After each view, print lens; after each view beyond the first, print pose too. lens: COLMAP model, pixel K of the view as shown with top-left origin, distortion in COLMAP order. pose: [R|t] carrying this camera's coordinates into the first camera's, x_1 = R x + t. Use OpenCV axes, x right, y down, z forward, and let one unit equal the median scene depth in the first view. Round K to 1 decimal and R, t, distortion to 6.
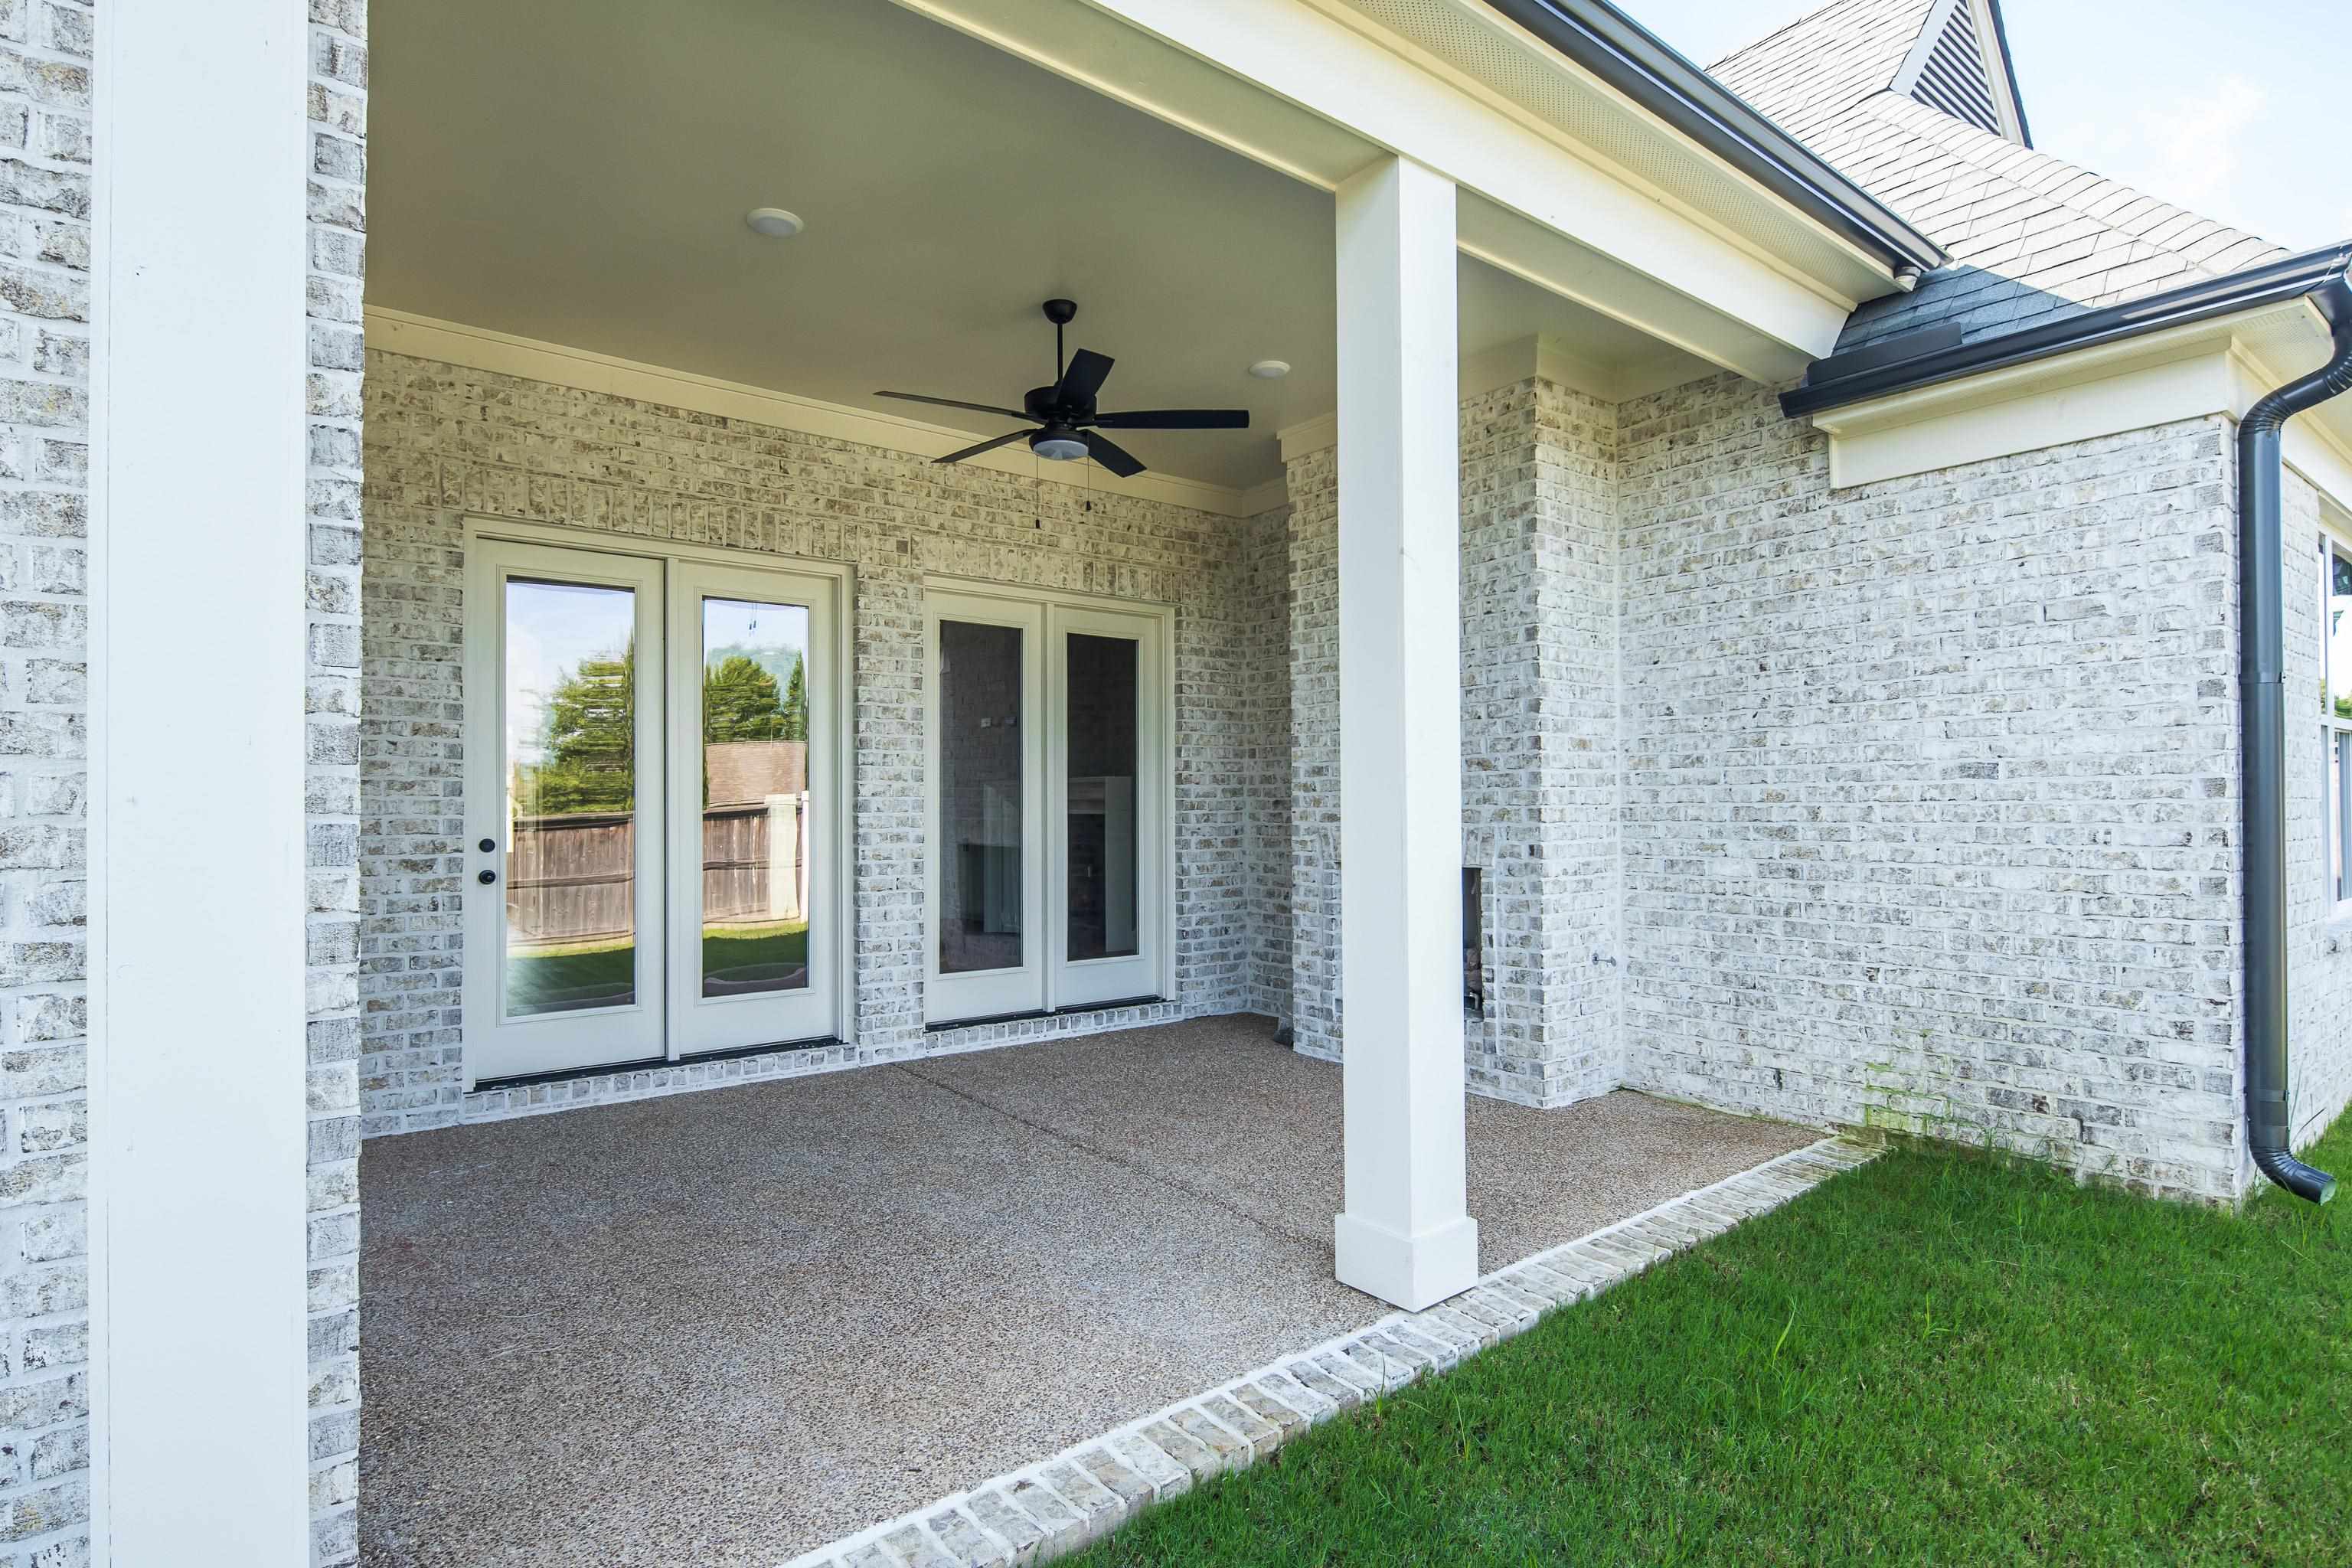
lens RADIAL K [[1141.6, 0, 1159.0], [0, 1141.6, 802.5], [0, 0, 1]] dist [0.001034, -0.000120]
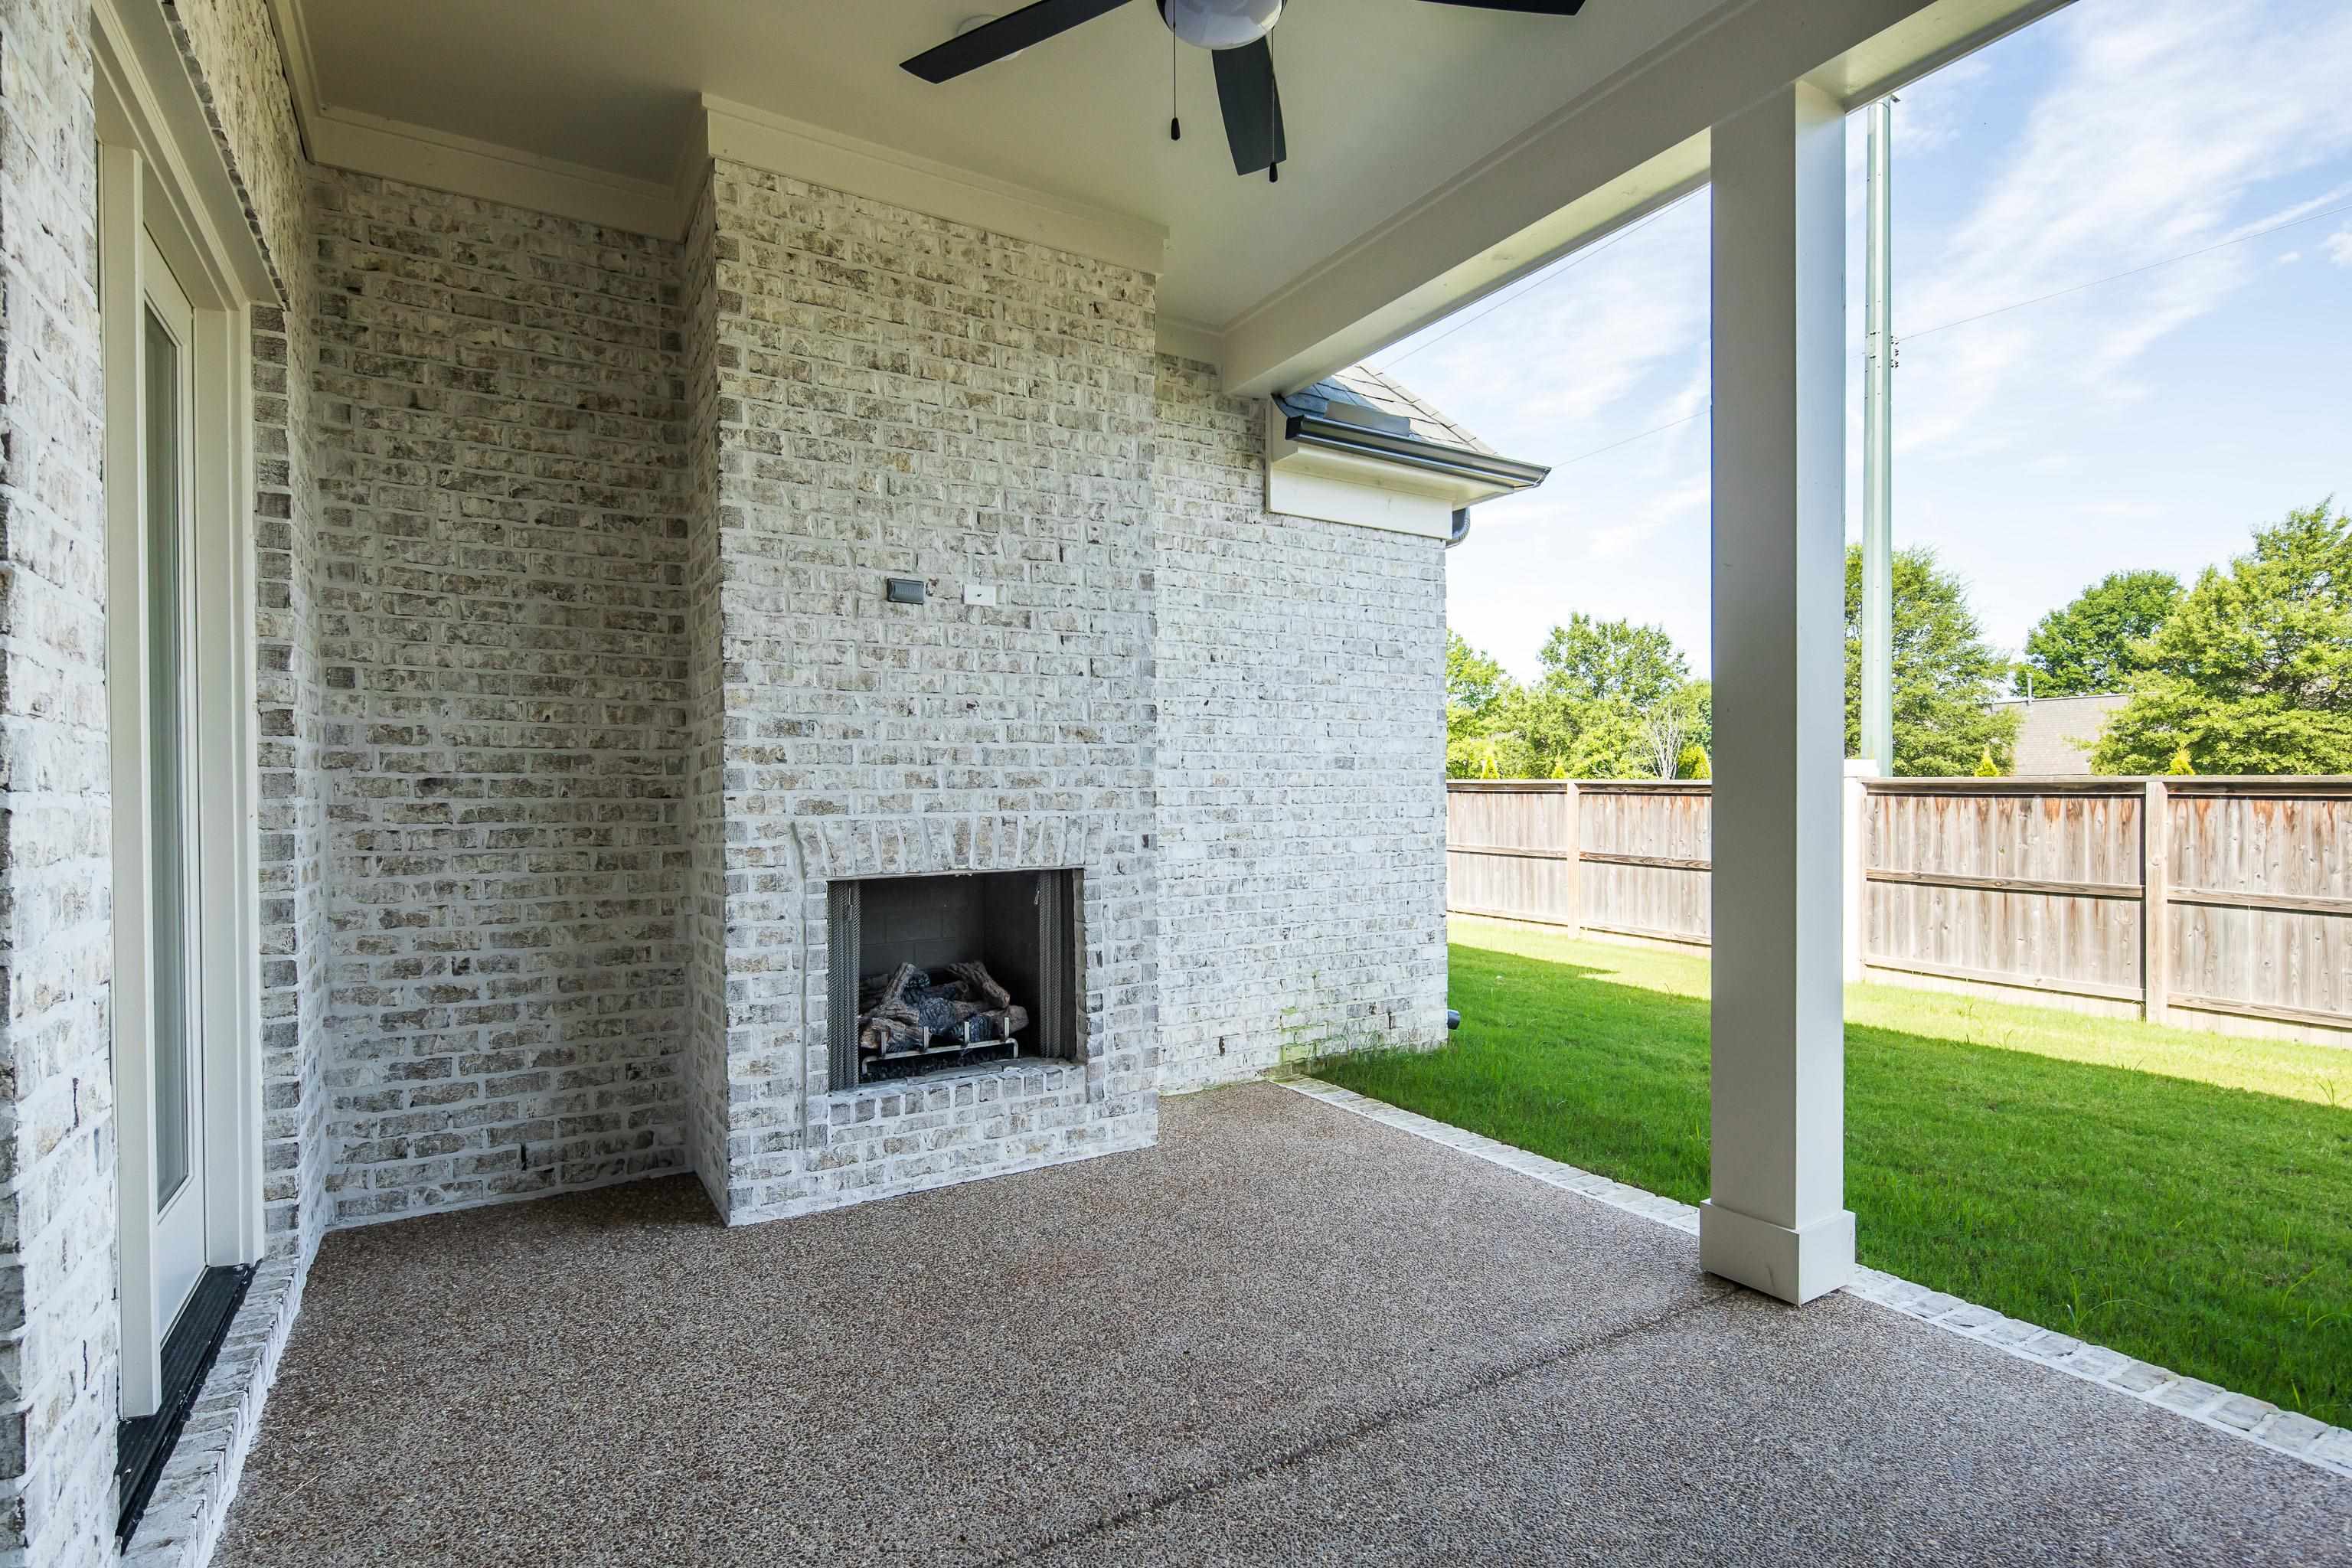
lens RADIAL K [[1117.7, 0, 1249.8], [0, 1117.7, 811.7], [0, 0, 1]] dist [0.001829, -0.000120]
pose [[0.113776, -0.010105, 0.993455, -0.484817], [0.003070, 0.999947, 0.009819, 0.012536], [-0.993502, 0.001933, 0.113801, 0.841701]]
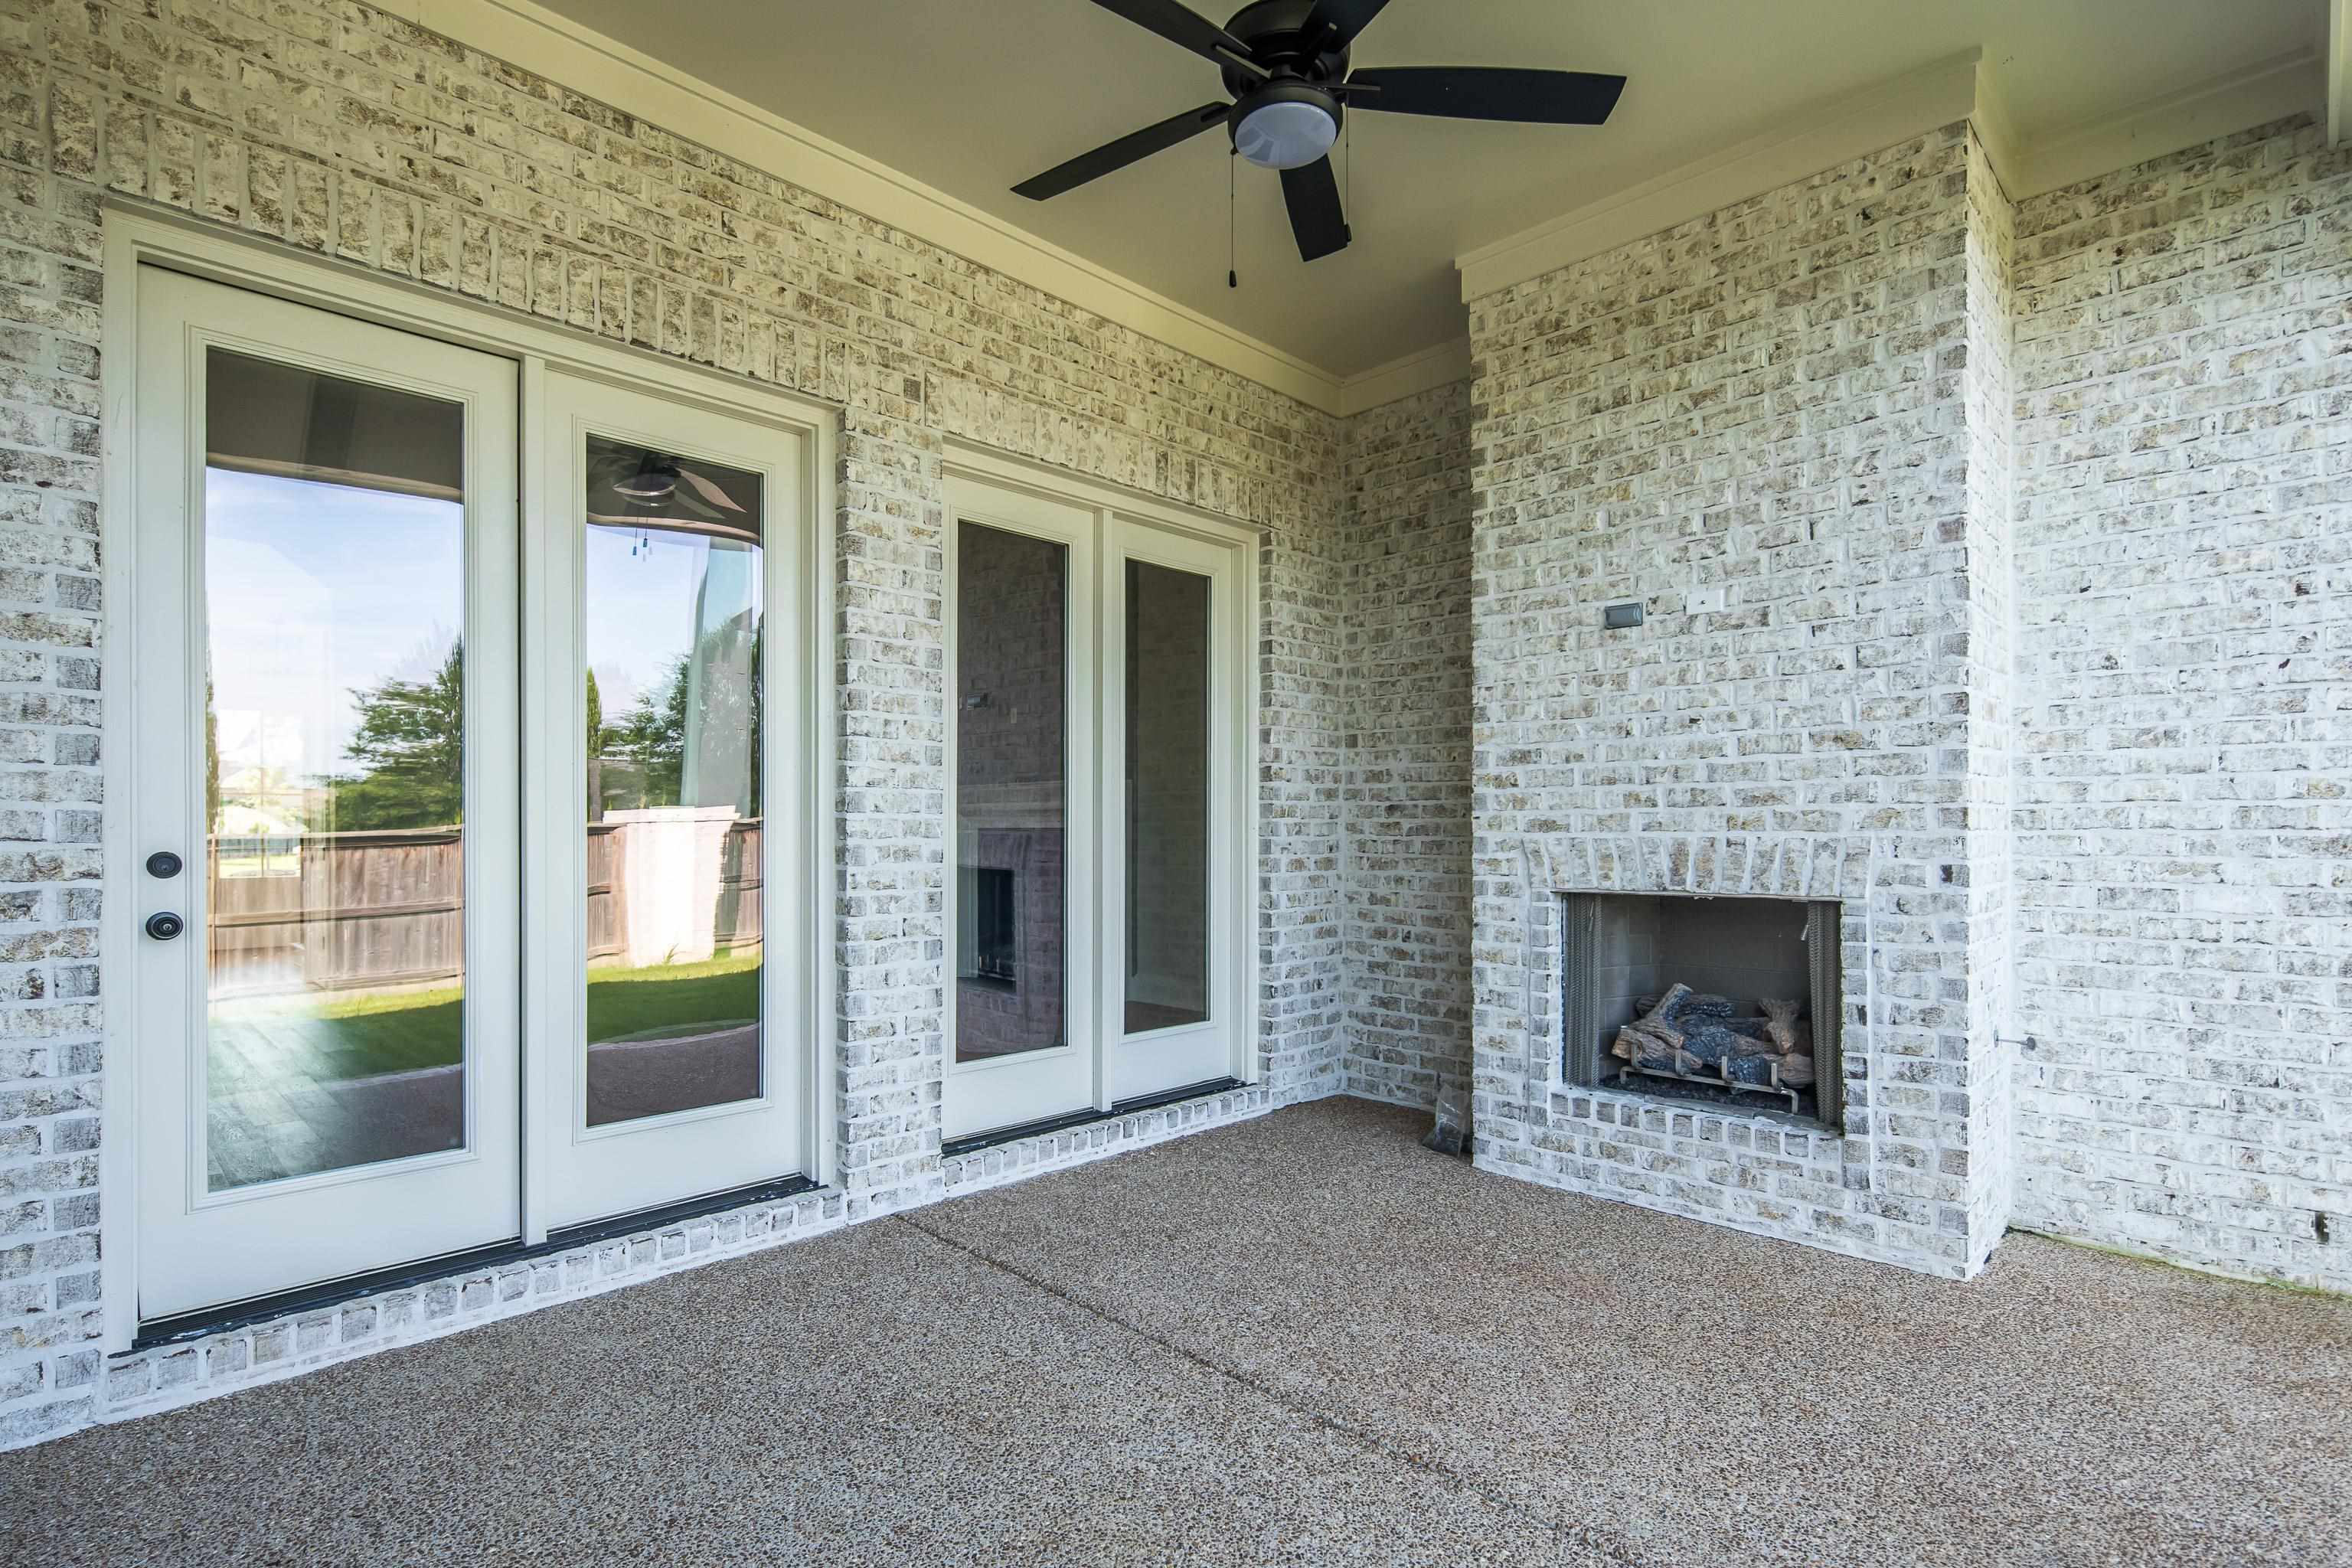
lens RADIAL K [[1141.1, 0, 1122.8], [0, 1141.1, 836.8], [0, 0, 1]] dist [-0.000358, -0.002780]
pose [[0.996066, 0.002630, 0.088575, -0.187797], [-0.003446, 0.999953, 0.009061, 0.017511], [-0.088547, -0.009330, 0.996028, 0.415728]]
